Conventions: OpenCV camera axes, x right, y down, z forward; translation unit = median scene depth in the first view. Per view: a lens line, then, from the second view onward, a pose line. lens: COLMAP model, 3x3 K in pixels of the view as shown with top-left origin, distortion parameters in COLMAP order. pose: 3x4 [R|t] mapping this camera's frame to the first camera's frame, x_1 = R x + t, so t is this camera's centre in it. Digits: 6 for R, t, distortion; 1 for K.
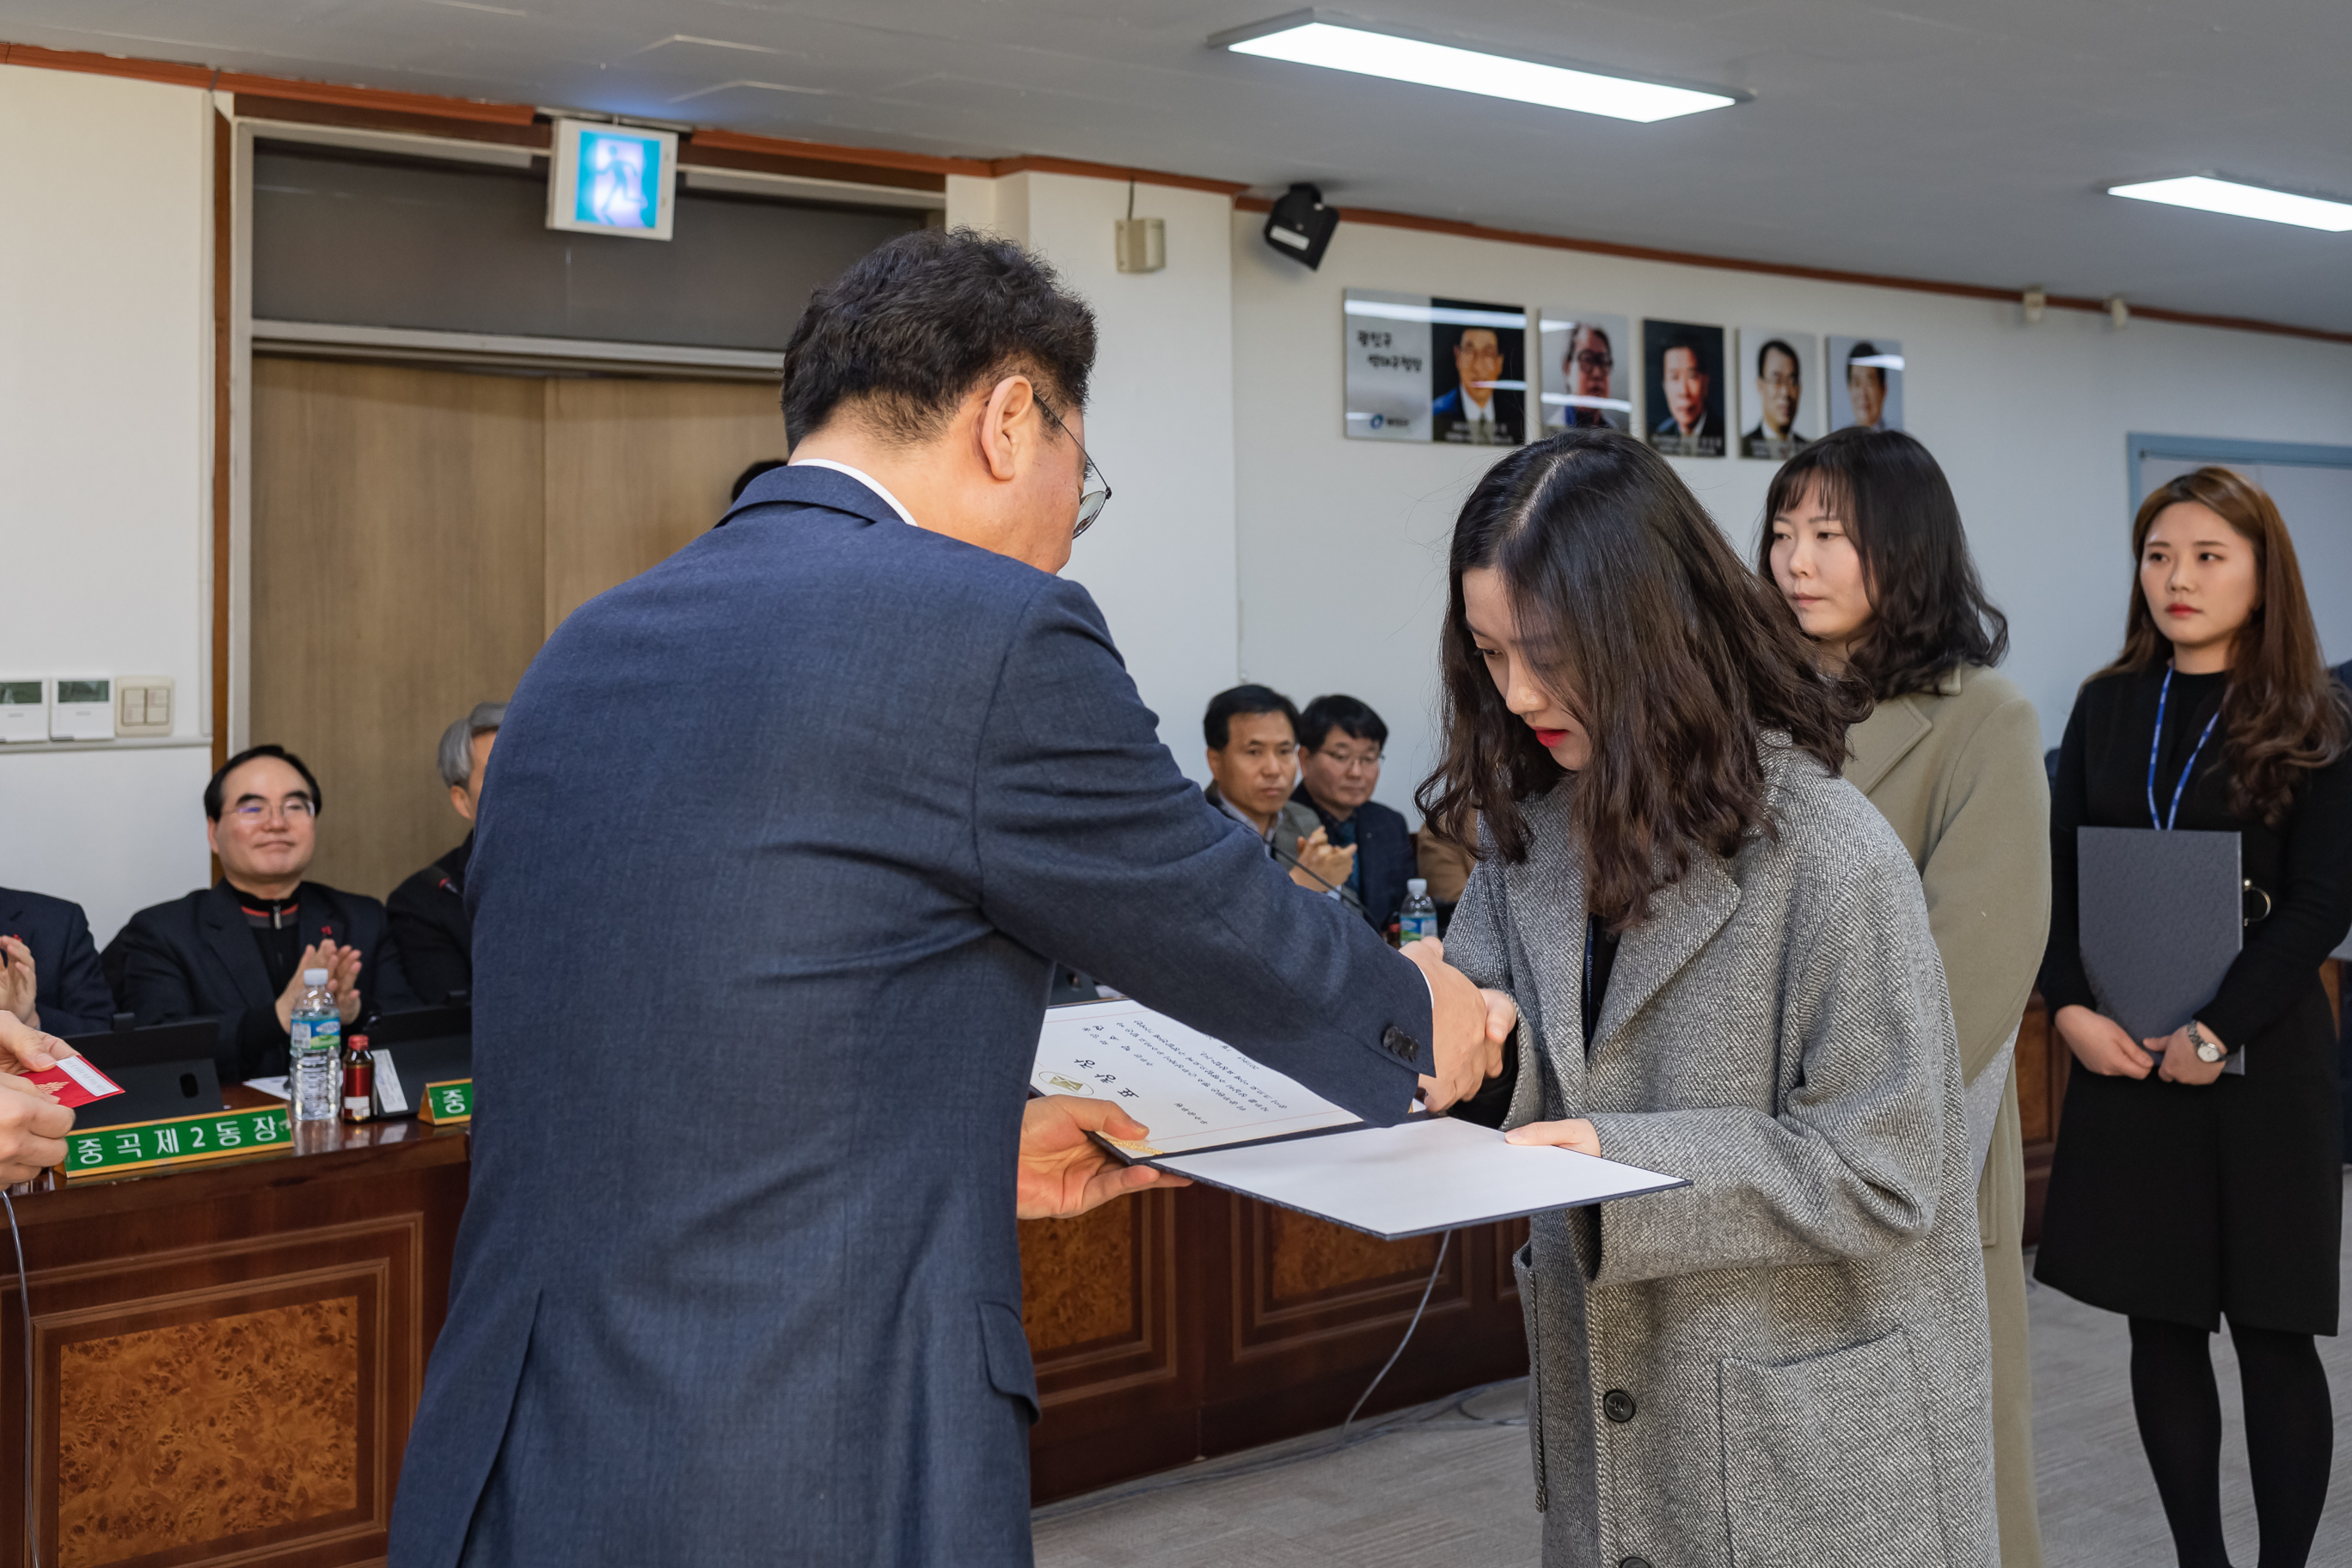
lens RADIAL K [[2592.4, 0, 1185.4], [0, 2592.4, 515.3], [0, 0, 1]] dist [0.007099, 0.000000]
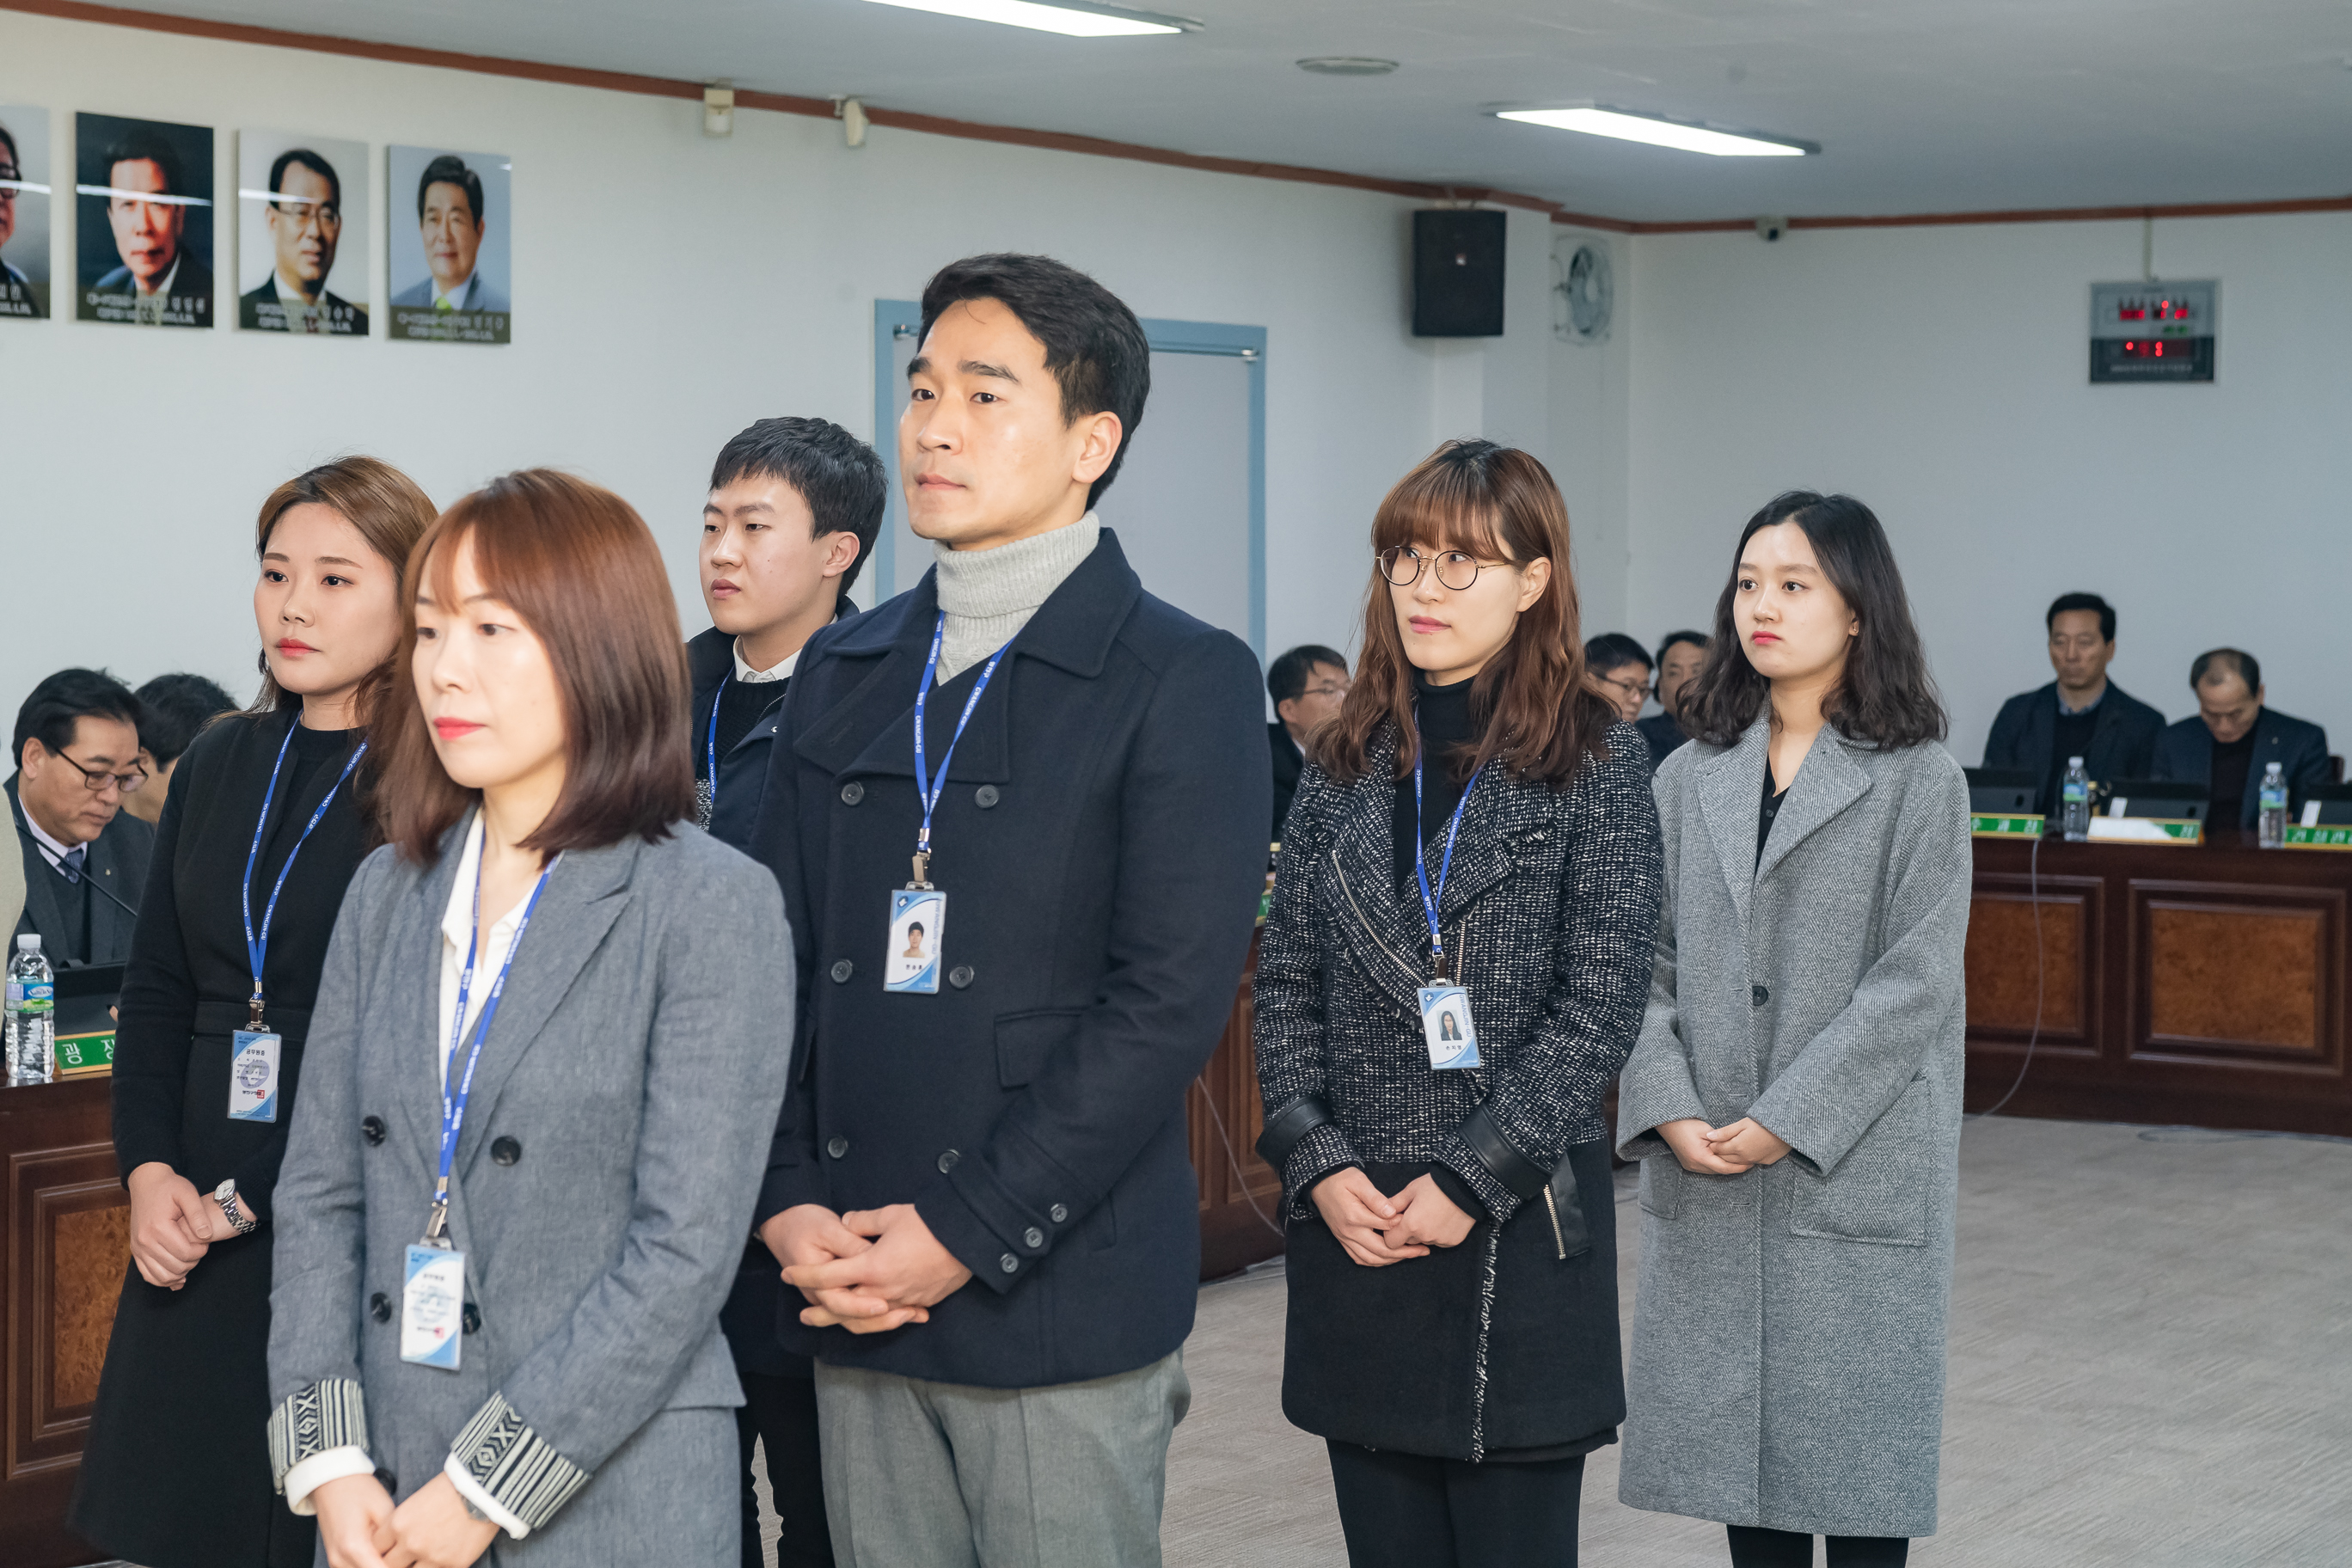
lens RADIAL K [[4449.3, 0, 1172.4], [0, 4449.3, 782.2], [0, 0, 1]] dist [0.027336, 0.000000]
pose [[0.952931, 0.000897, 0.303185, 0.114009], [-0.032887, 0.994401, 0.100424, -0.034203], [-0.301397, -0.105668, 0.947625, -0.184069]]
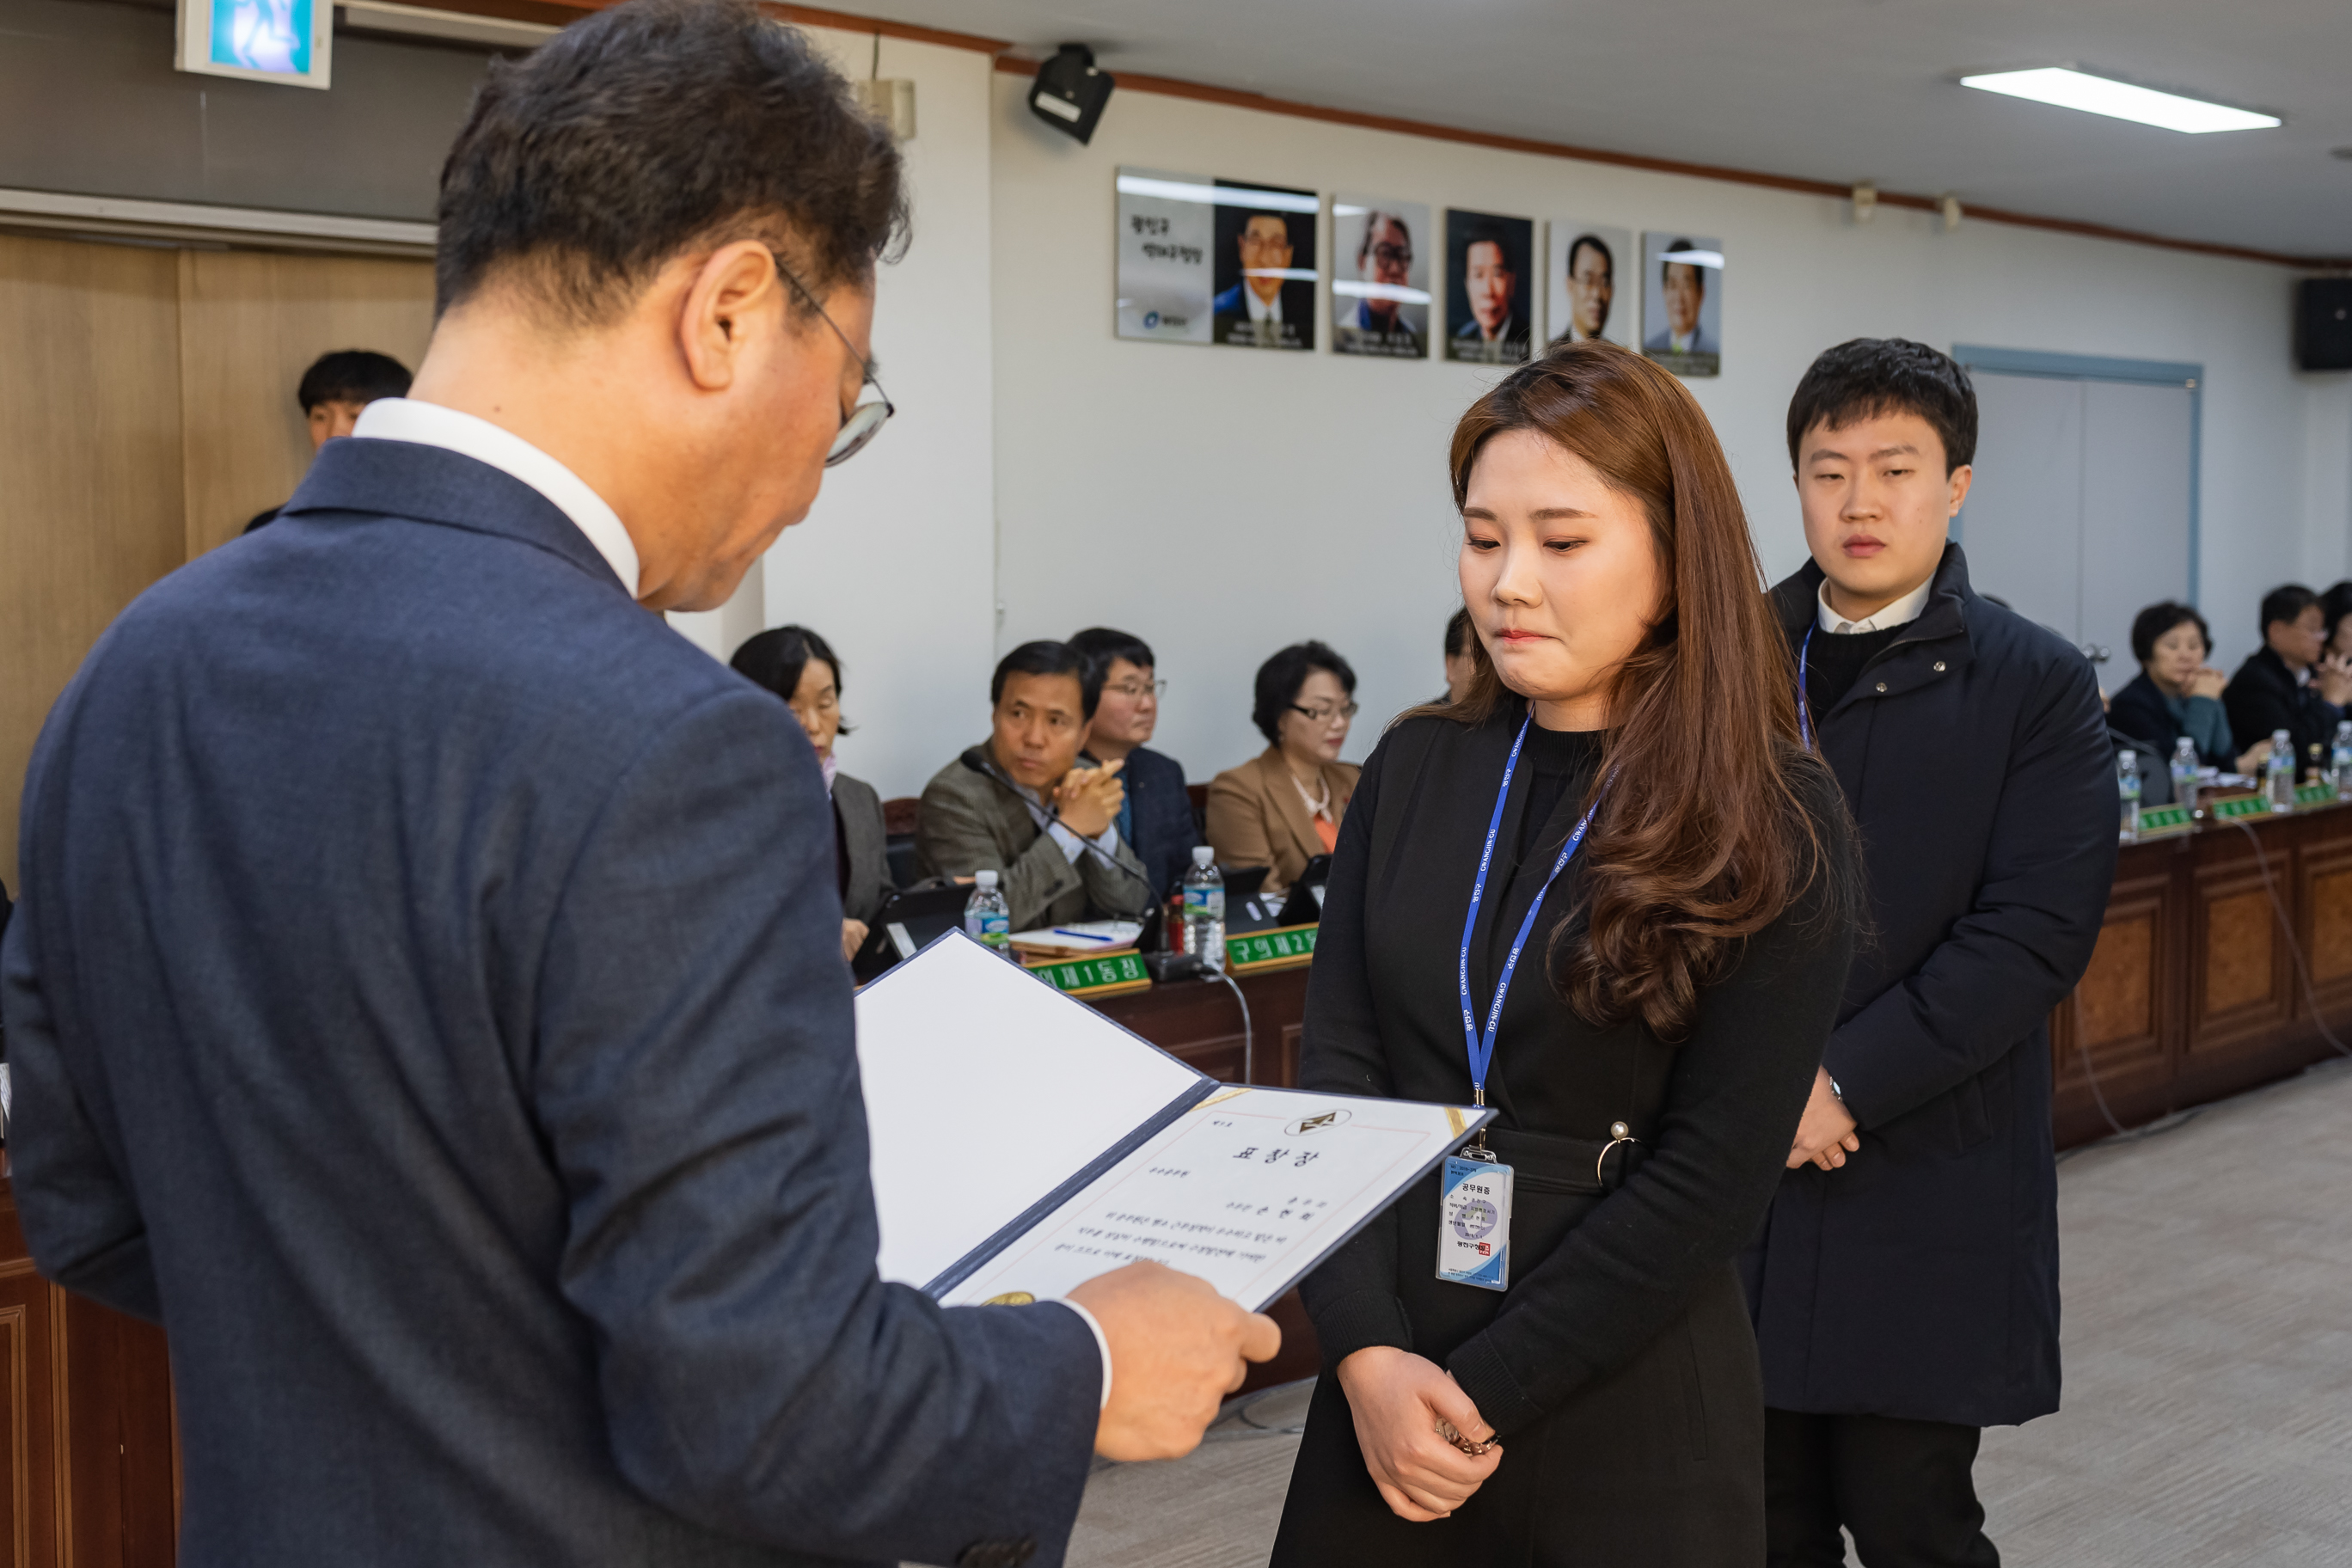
lens RADIAL K [[2830.2, 0, 1237.1], [0, 2830.2, 737.3], [0, 0, 1]] dist [0.008753, 0.000000]
pose [[0.992752, 0.005278, 0.120062, -0.013018], [-0.019689, 0.992679, 0.119165, -0.010863], [-0.118555, -0.120665, 0.985589, 0.027179]]
